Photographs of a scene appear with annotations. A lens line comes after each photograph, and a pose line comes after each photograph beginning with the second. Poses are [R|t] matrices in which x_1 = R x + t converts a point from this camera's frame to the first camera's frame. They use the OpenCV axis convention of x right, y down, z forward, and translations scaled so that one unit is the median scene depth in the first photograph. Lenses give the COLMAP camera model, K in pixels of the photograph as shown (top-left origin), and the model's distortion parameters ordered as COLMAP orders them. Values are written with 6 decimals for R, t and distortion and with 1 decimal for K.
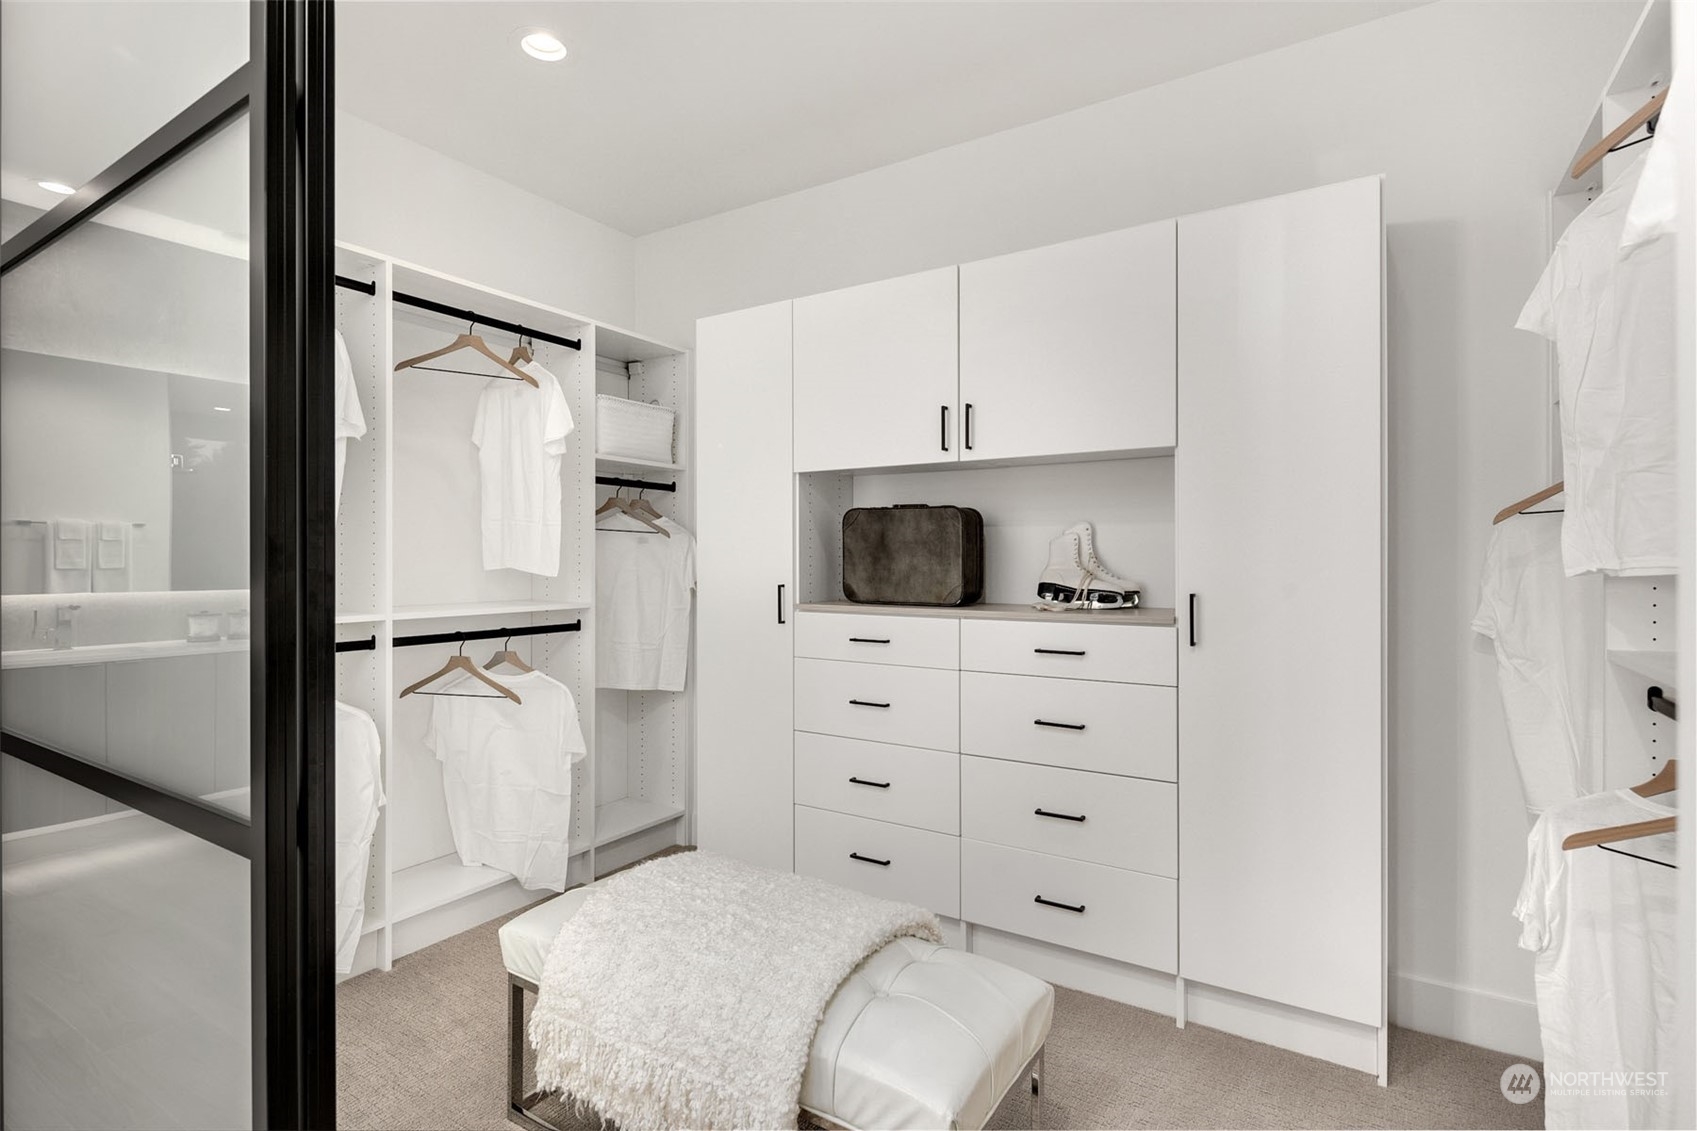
lens RADIAL K [[811.6, 0, 848.1], [0, 811.6, 559.6], [0, 0, 1]] dist [-0.000666, -0.000183]
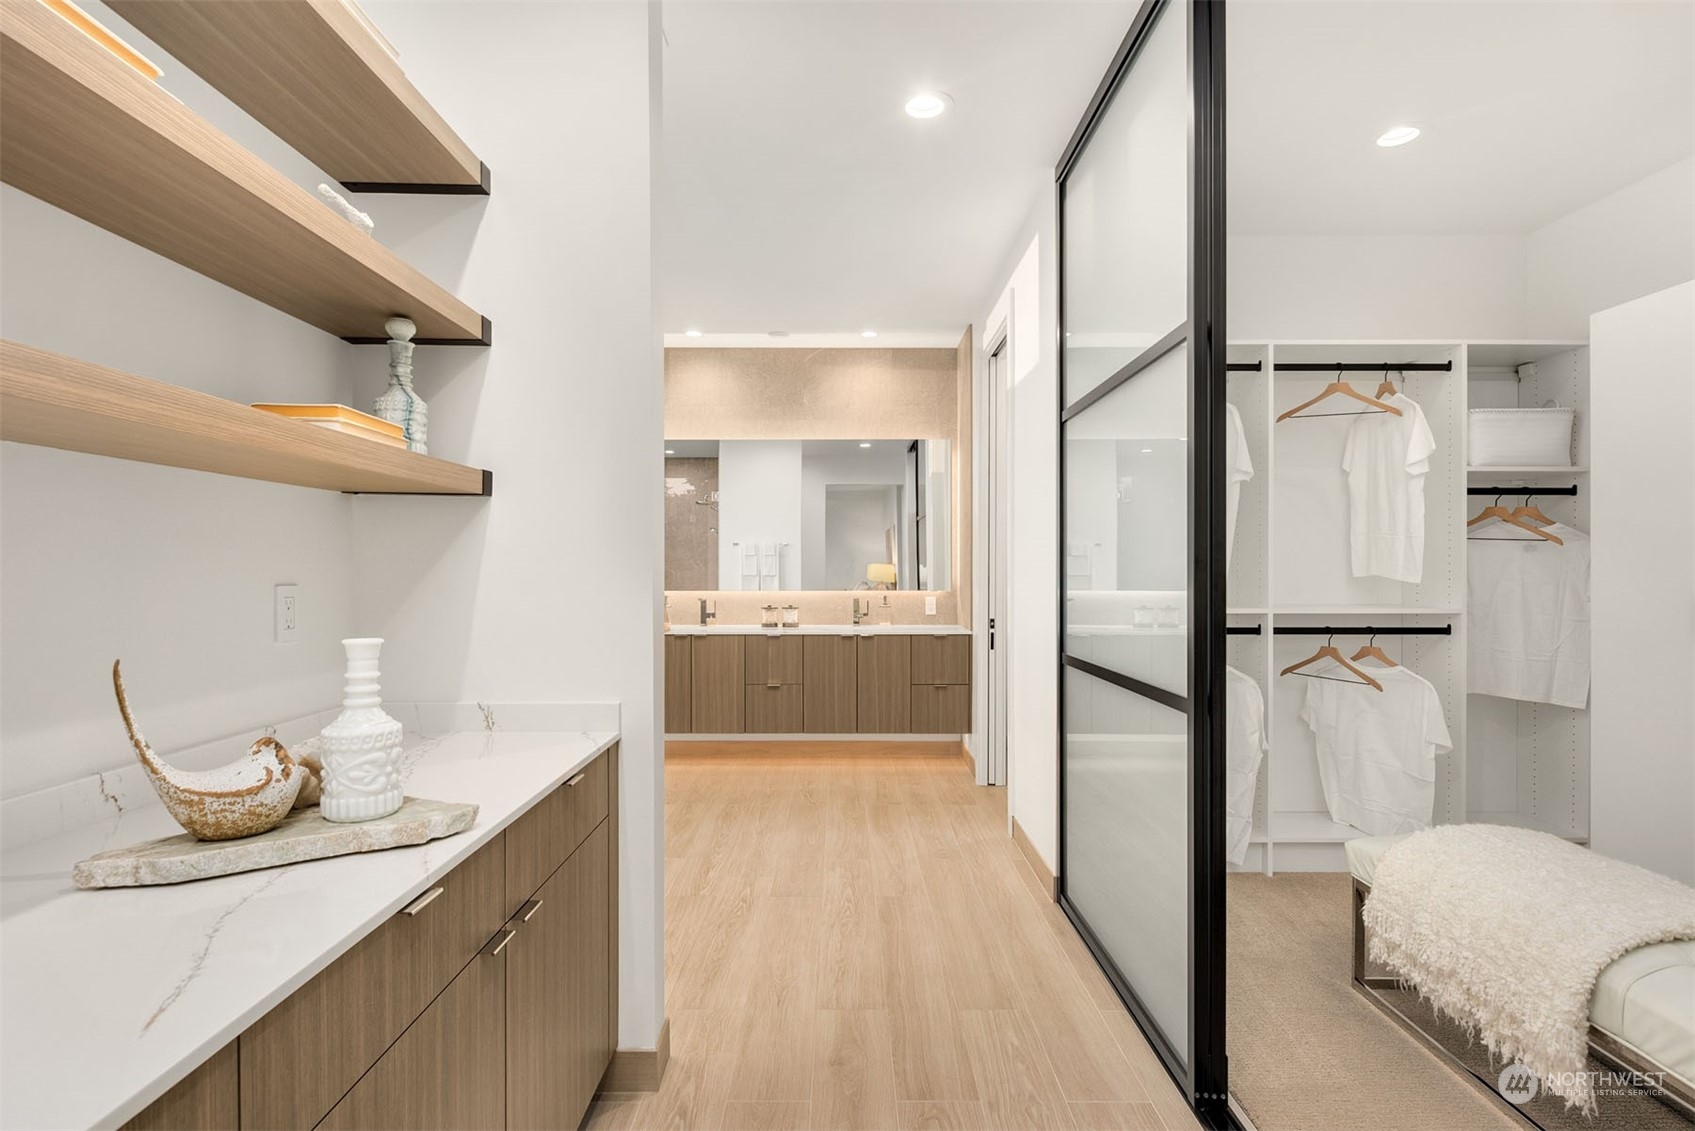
lens RADIAL K [[833.9, 0, 823.3], [0, 833.9, 571.6], [0, 0, 1]] dist [0.000049, -0.001156]
pose [[0.515937, 0.000695, -0.856626, 0.200247], [0.000240, 1.000000, 0.000956, 0.003841], [0.856627, -0.000699, 0.515936, -0.295213]]
